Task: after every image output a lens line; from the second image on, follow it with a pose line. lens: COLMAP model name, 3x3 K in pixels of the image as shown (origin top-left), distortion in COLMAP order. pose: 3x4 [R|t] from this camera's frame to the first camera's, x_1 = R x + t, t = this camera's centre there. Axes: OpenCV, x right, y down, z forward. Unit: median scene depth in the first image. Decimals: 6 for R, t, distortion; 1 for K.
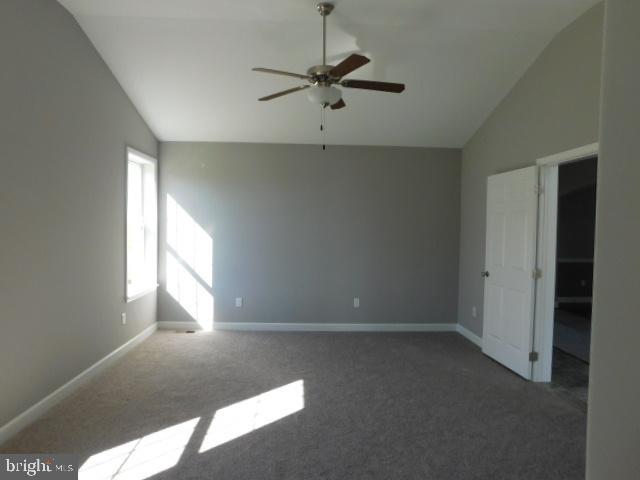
lens RADIAL K [[436.5, 0, 320.0], [0, 436.5, 240.0], [0, 0, 1]] dist [-0.007950, -0.001342]
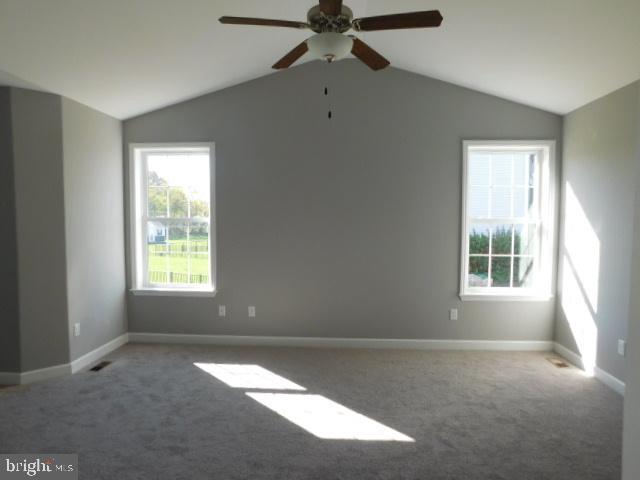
lens RADIAL K [[436.5, 0, 320.0], [0, 436.5, 240.0], [0, 0, 1]] dist [-0.007950, -0.001342]
pose [[-0.107328, 0.034057, -0.993640, 0.471530], [-0.042901, 0.998324, 0.038852, -0.013649], [0.993298, 0.046798, -0.105687, 0.649340]]
